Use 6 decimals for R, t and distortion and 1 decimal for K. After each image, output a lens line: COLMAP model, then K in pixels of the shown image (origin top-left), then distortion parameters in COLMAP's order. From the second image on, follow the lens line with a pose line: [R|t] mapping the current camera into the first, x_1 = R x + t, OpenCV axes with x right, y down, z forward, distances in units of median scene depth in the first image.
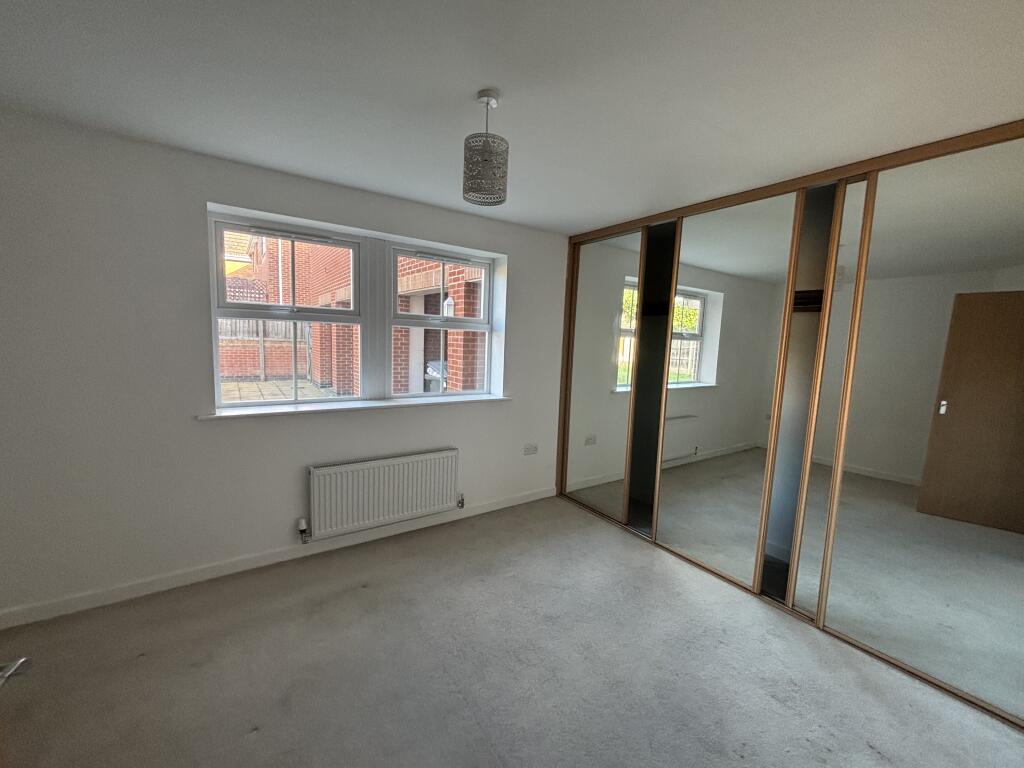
lens RADIAL K [[423.1, 0, 508.9], [0, 423.1, 383.3], [0, 0, 1]] dist [0.002030, 0.000031]
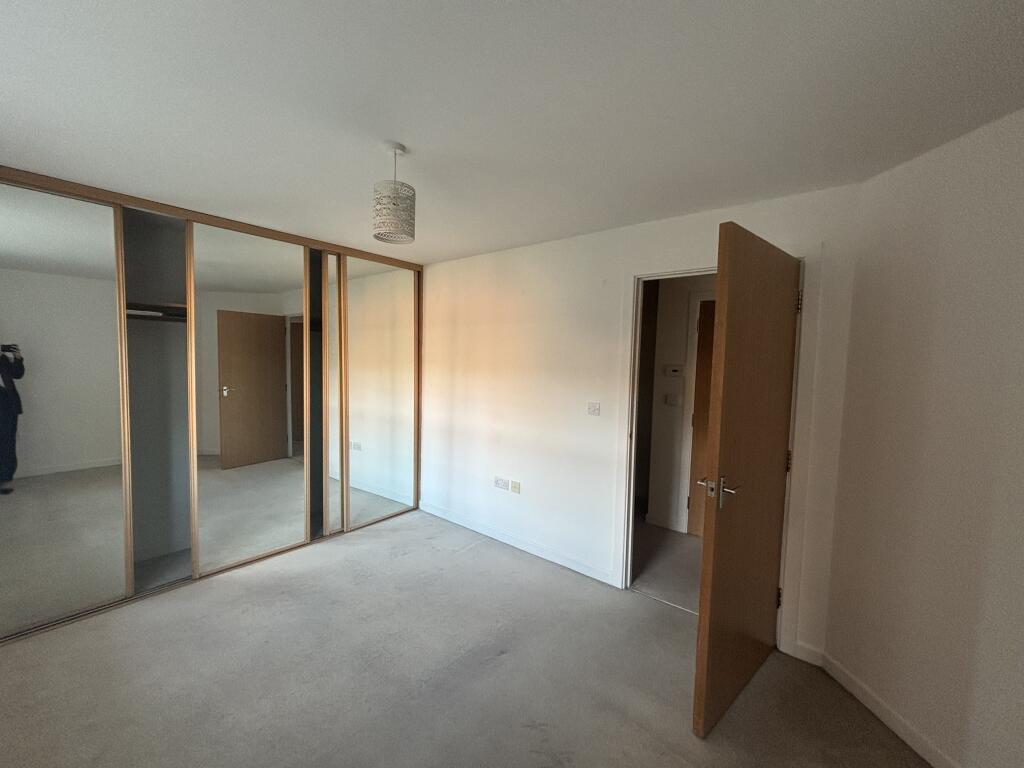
lens RADIAL K [[423.1, 0, 508.9], [0, 423.1, 383.3], [0, 0, 1]] dist [0.002030, 0.000031]
pose [[-0.287476, -0.109157, 0.951547, -0.929999], [0.061066, 0.989374, 0.131945, -0.157435], [-0.955839, 0.096038, -0.277756, 0.821332]]
